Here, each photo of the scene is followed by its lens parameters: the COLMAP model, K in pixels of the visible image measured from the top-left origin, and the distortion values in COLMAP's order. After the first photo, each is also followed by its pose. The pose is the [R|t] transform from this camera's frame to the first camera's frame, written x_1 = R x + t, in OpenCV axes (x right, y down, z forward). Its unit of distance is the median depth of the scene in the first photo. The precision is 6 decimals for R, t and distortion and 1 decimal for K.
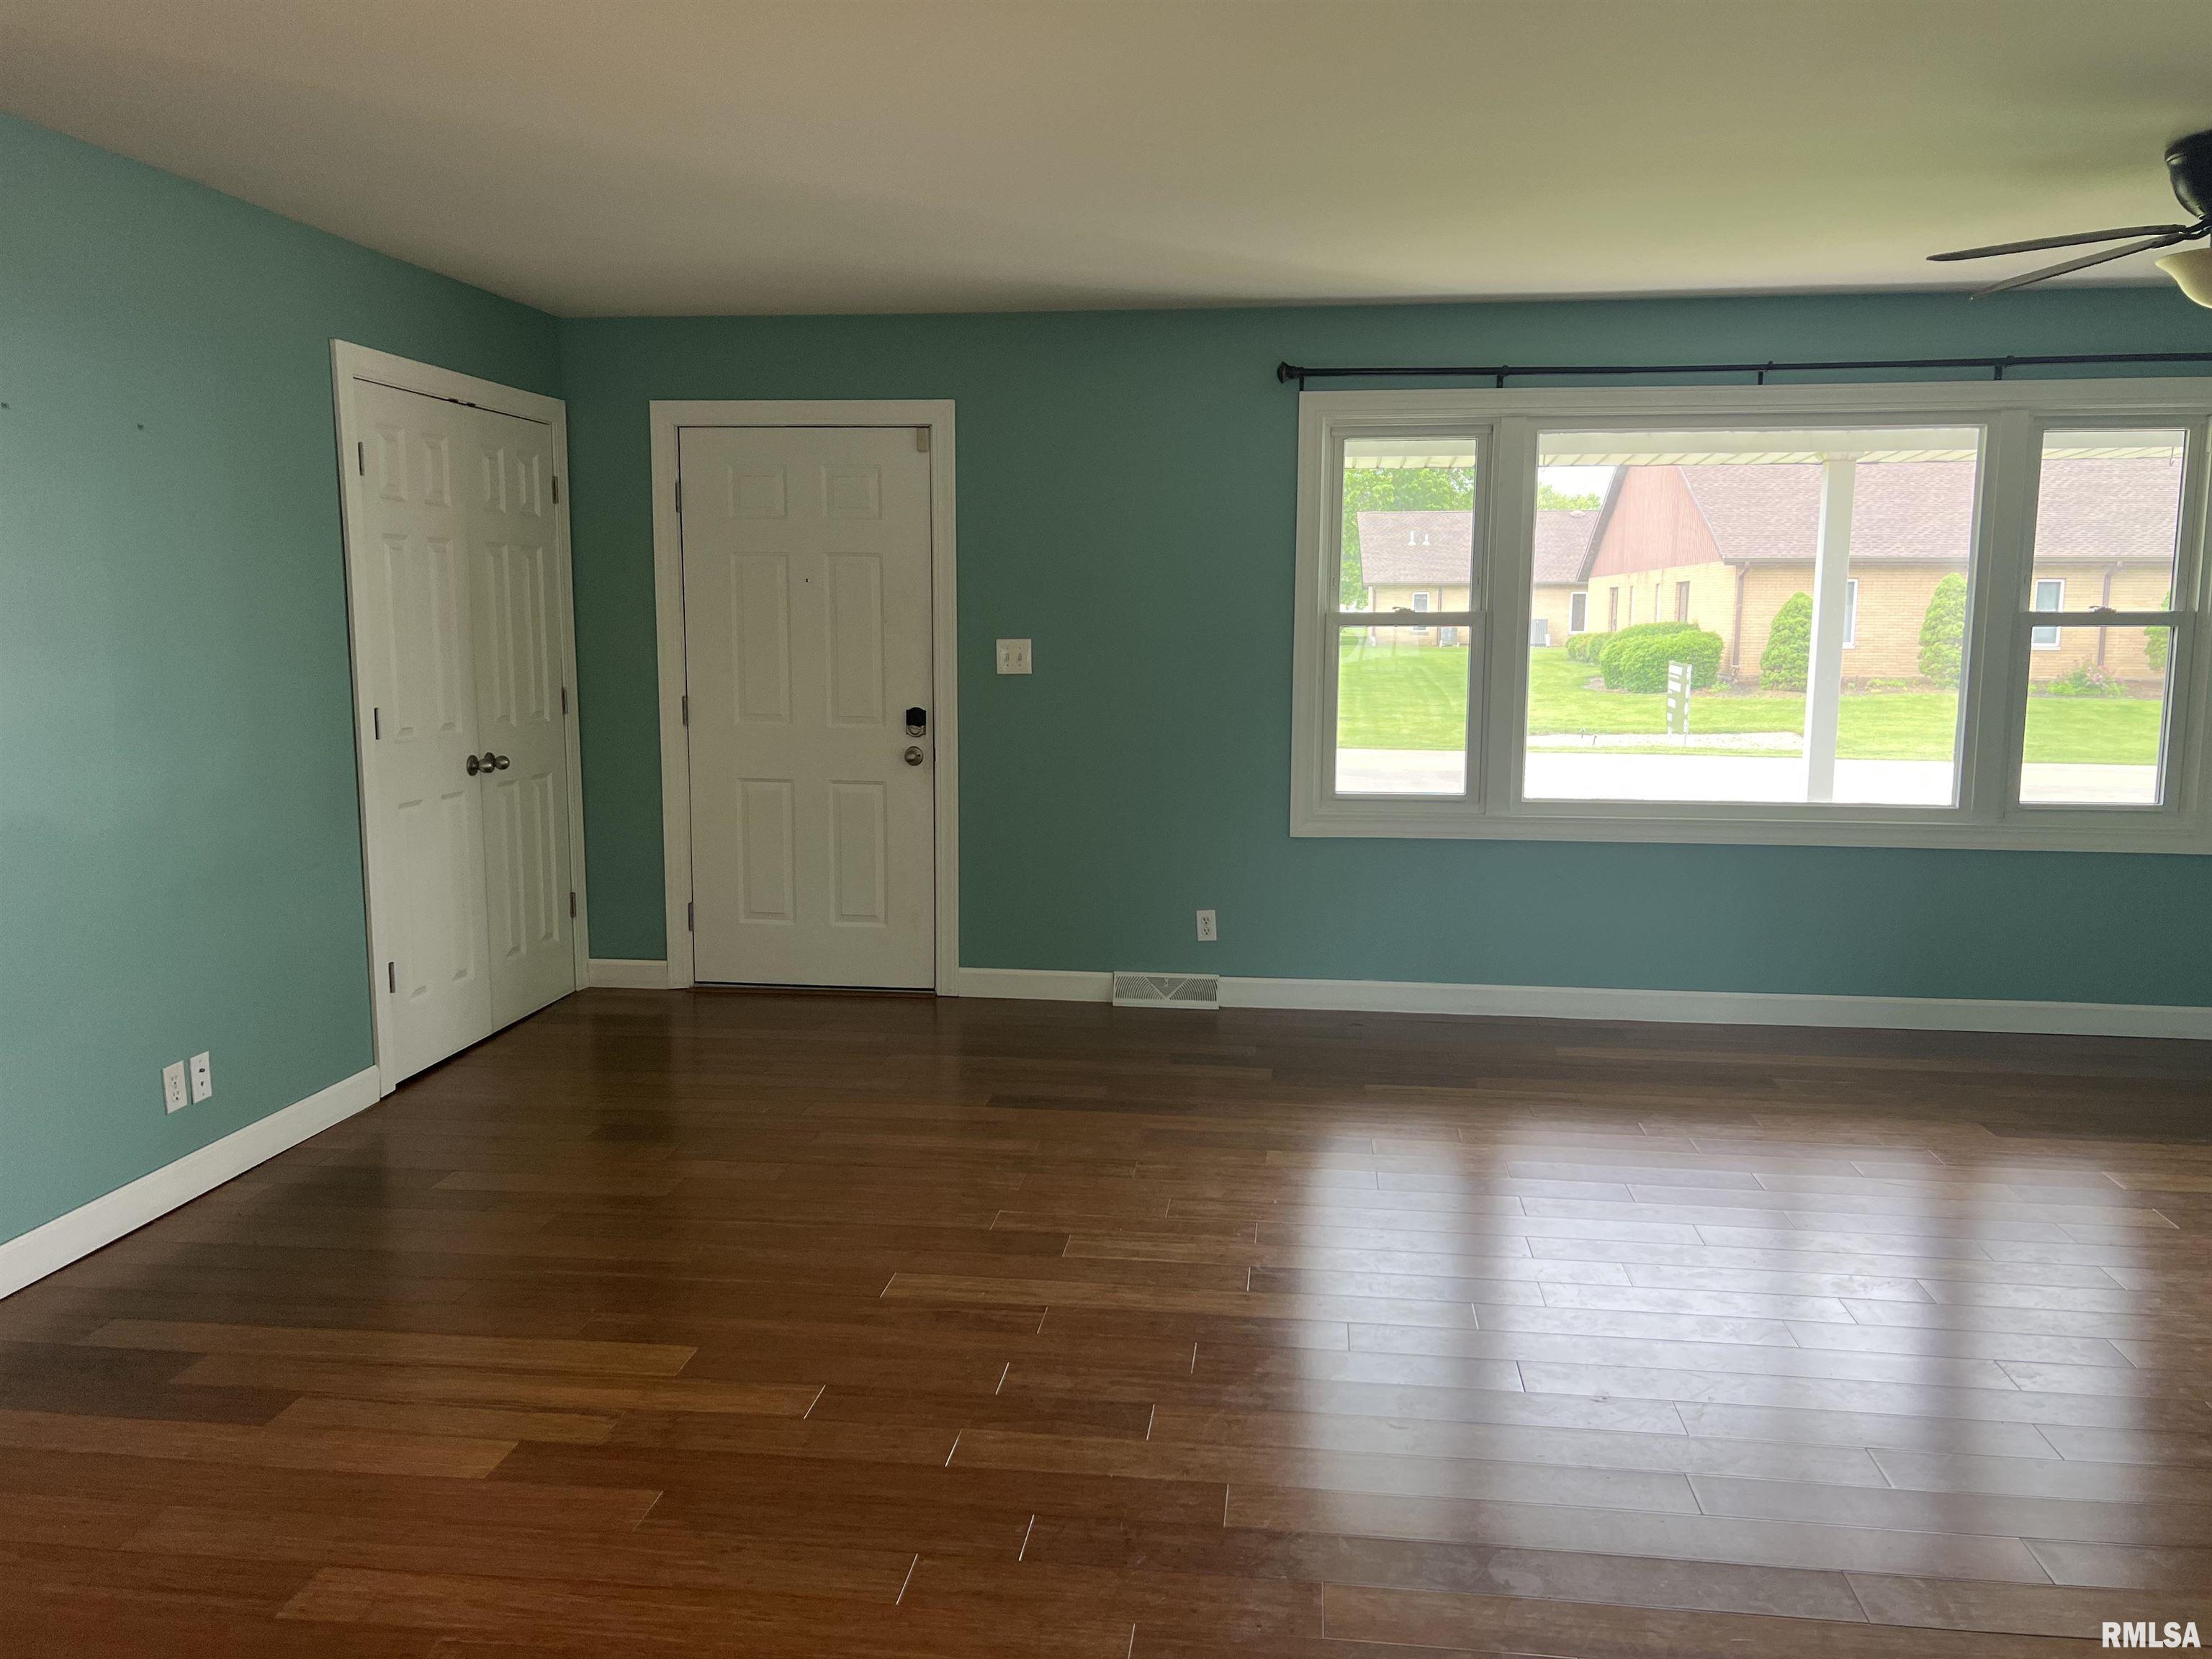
lens RADIAL K [[1673.6, 0, 1132.8], [0, 1673.6, 834.0], [0, 0, 1]] dist [0.062077, -0.068644]
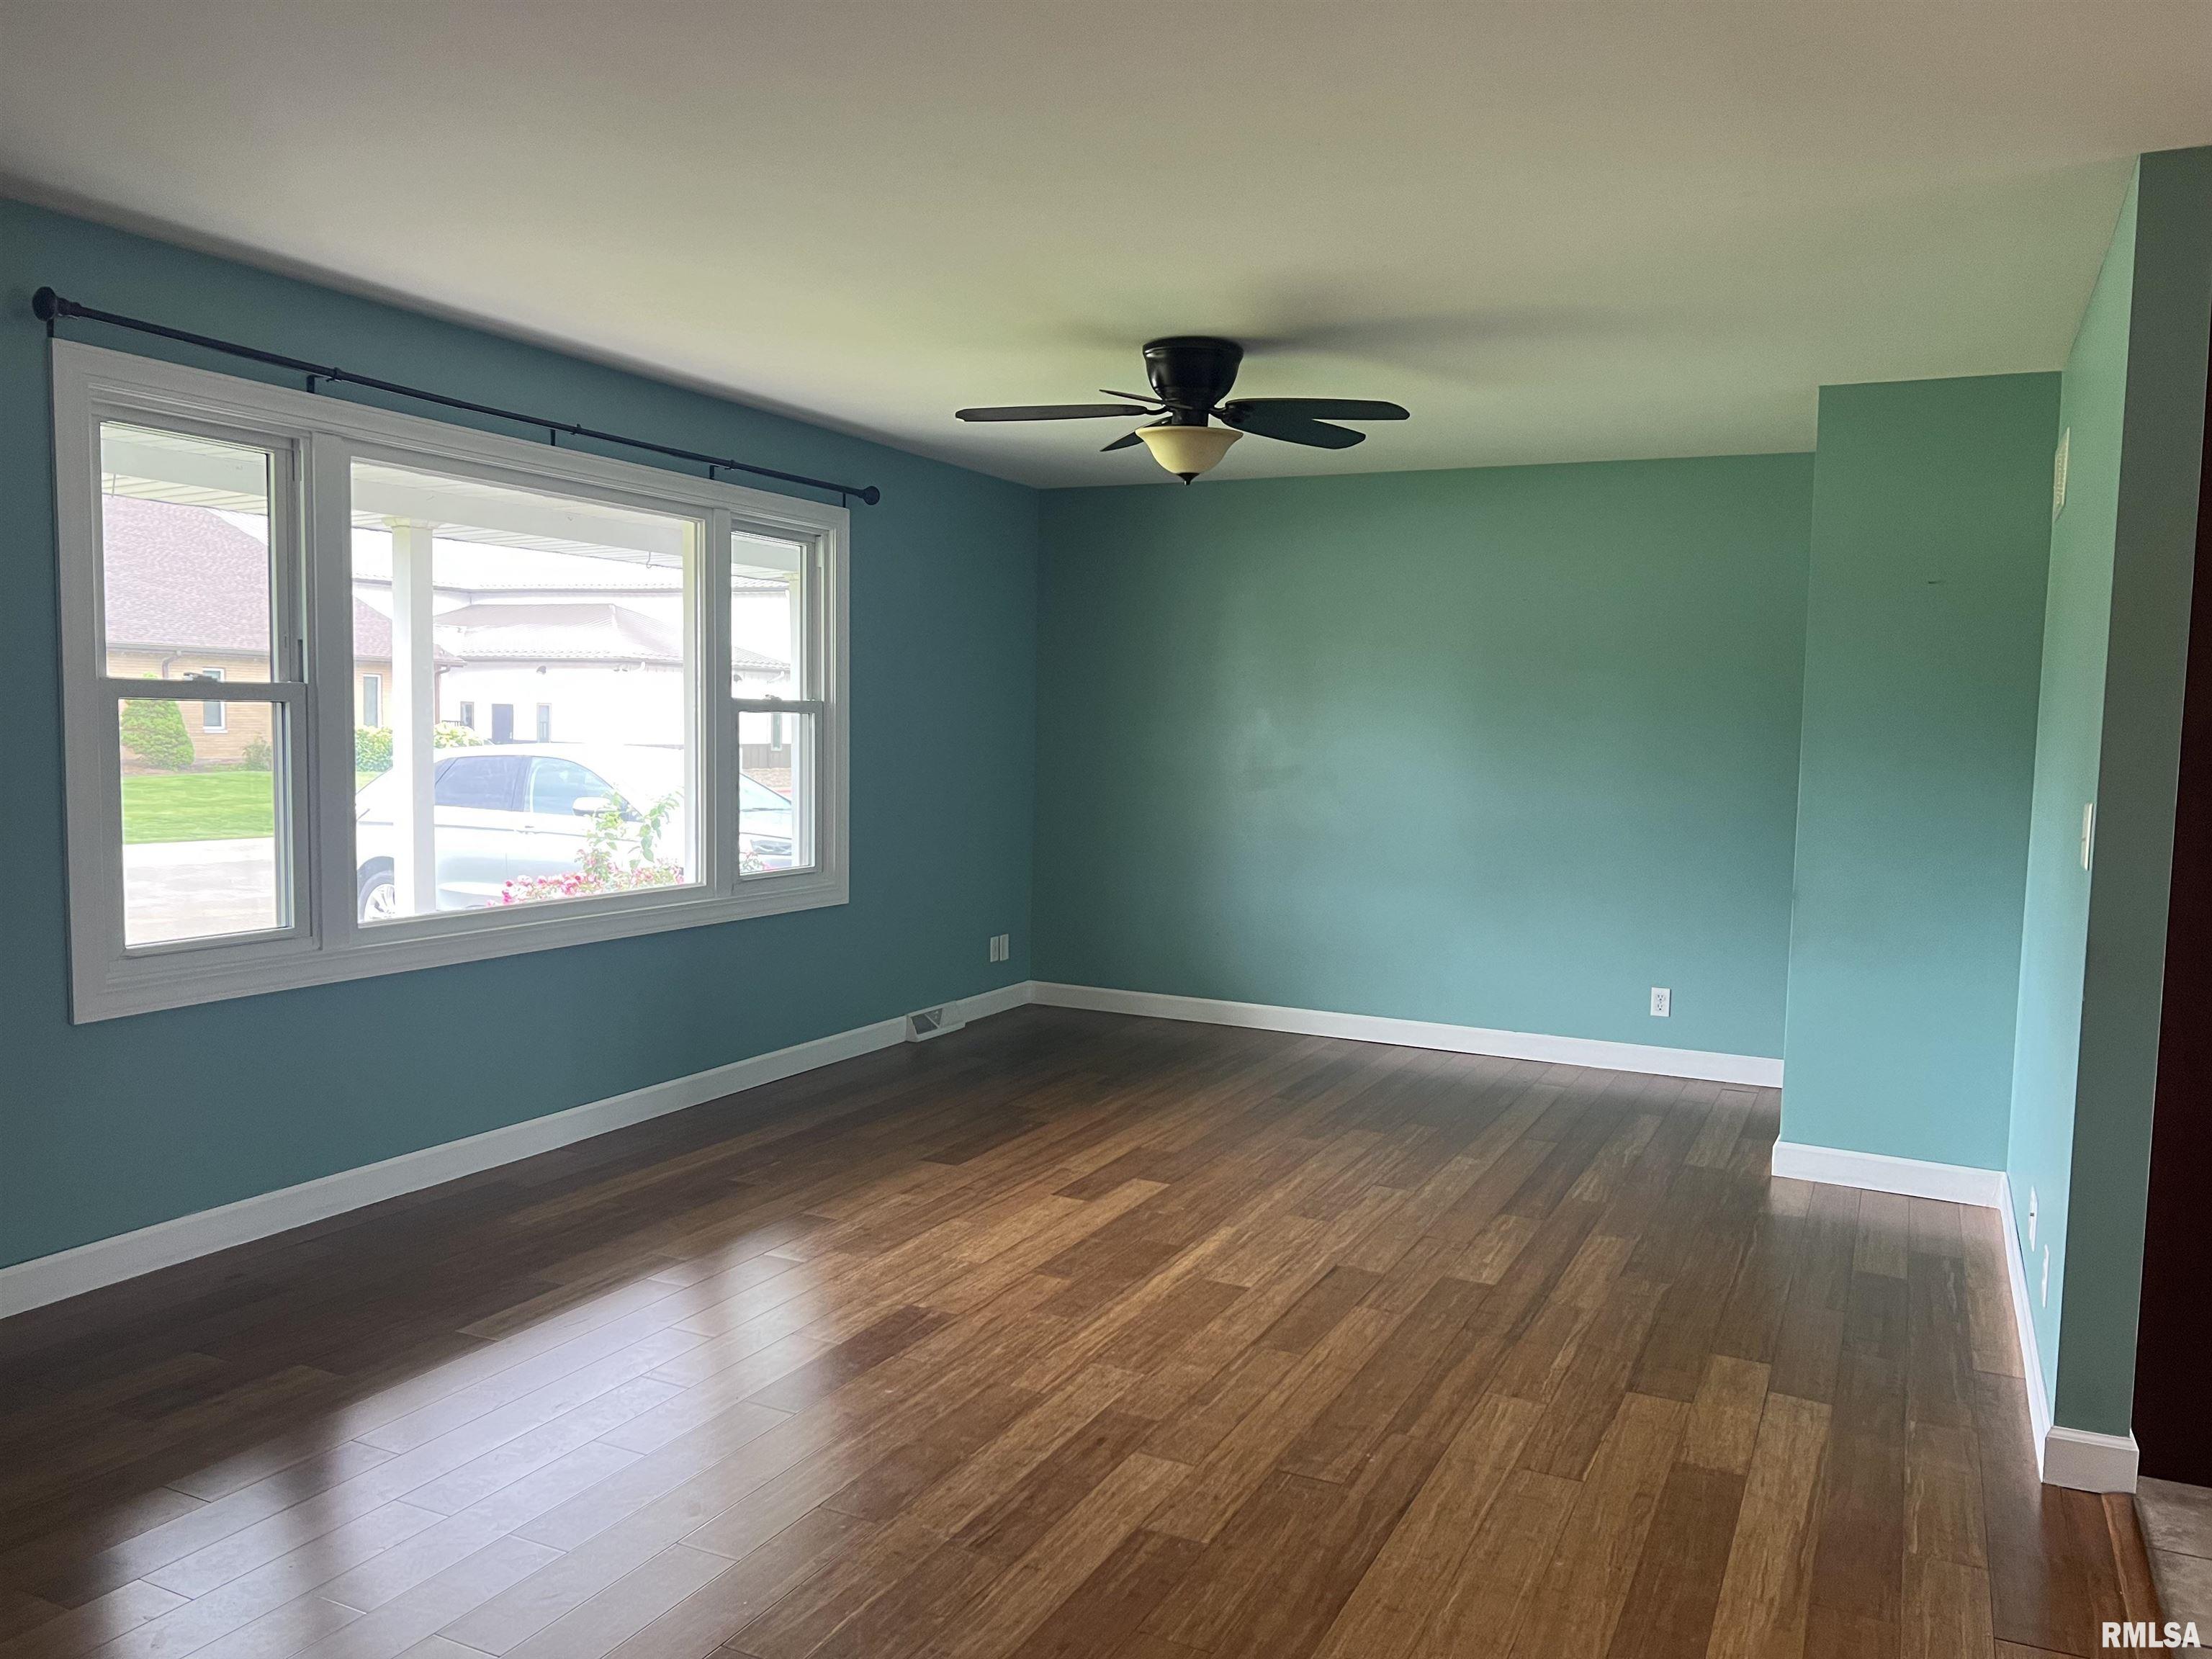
lens RADIAL K [[1665.6, 0, 1105.2], [0, 1665.6, 843.5], [0, 0, 1]] dist [0.121536, -0.196864]
pose [[0.314618, -0.067955, 0.946783, -0.409200], [0.102150, 0.994066, 0.037404, -0.054089], [-0.943706, 0.084946, 0.319692, 0.435459]]
